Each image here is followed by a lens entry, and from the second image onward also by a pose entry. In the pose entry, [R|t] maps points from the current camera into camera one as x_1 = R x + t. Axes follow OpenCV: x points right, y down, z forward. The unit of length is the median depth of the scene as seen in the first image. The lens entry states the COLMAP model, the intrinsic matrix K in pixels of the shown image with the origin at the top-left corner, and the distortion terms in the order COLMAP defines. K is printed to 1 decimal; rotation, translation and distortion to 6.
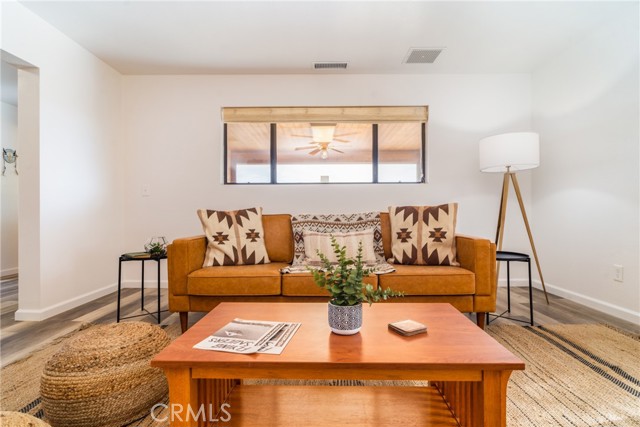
lens RADIAL K [[341.3, 0, 322.6], [0, 341.3, 213.7], [0, 0, 1]] dist [0.000319, 0.000512]
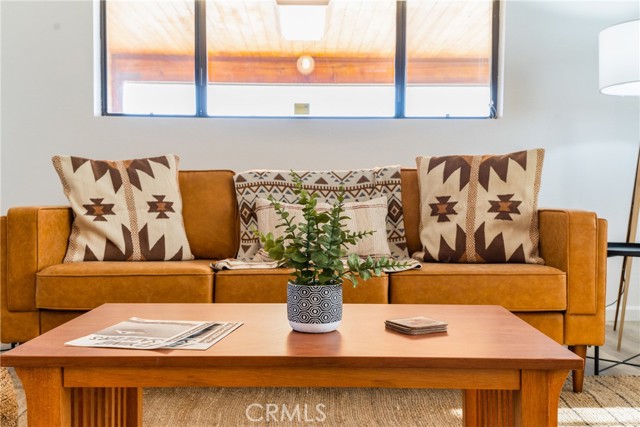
lens RADIAL K [[714.5, 0, 321.4], [0, 714.5, 214.6], [0, 0, 1]] dist [0.140644, 0.000000]
pose [[0.999703, 0.010291, 0.022085, 0.021948], [-0.010776, 0.999701, 0.021946, 0.050222], [-0.021853, -0.022178, 0.999515, -0.131434]]
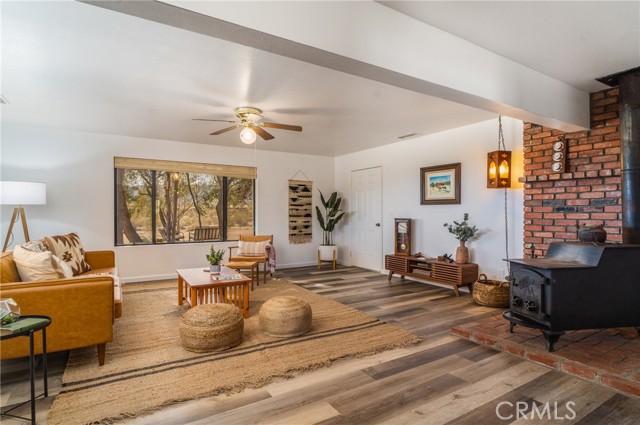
lens RADIAL K [[341.3, 0, 318.7], [0, 341.3, 212.6], [0, 0, 1]] dist [0.000319, 0.000512]
pose [[-0.515760, 0.006350, 0.856709, -1.525867], [0.010661, 0.999943, -0.000993, -0.106876], [-0.856667, 0.008621, -0.515798, 0.853982]]
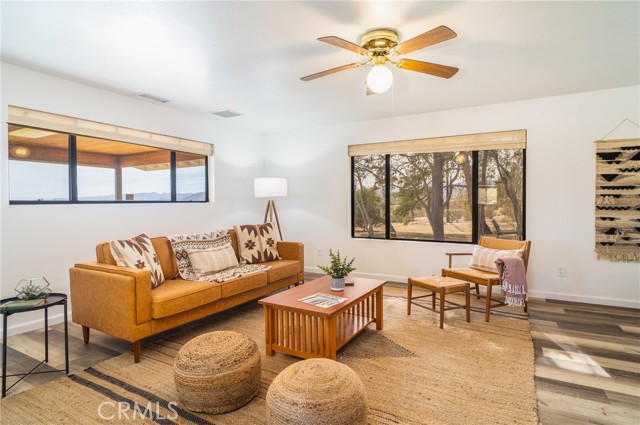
lens RADIAL K [[341.3, 0, 323.0], [0, 341.3, 210.8], [0, 0, 1]] dist [0.000319, 0.000512]
pose [[0.489093, -0.019319, 0.872018, -0.940552], [0.010870, 0.999812, 0.016054, -0.110195], [-0.872164, 0.001627, 0.489211, -0.023918]]
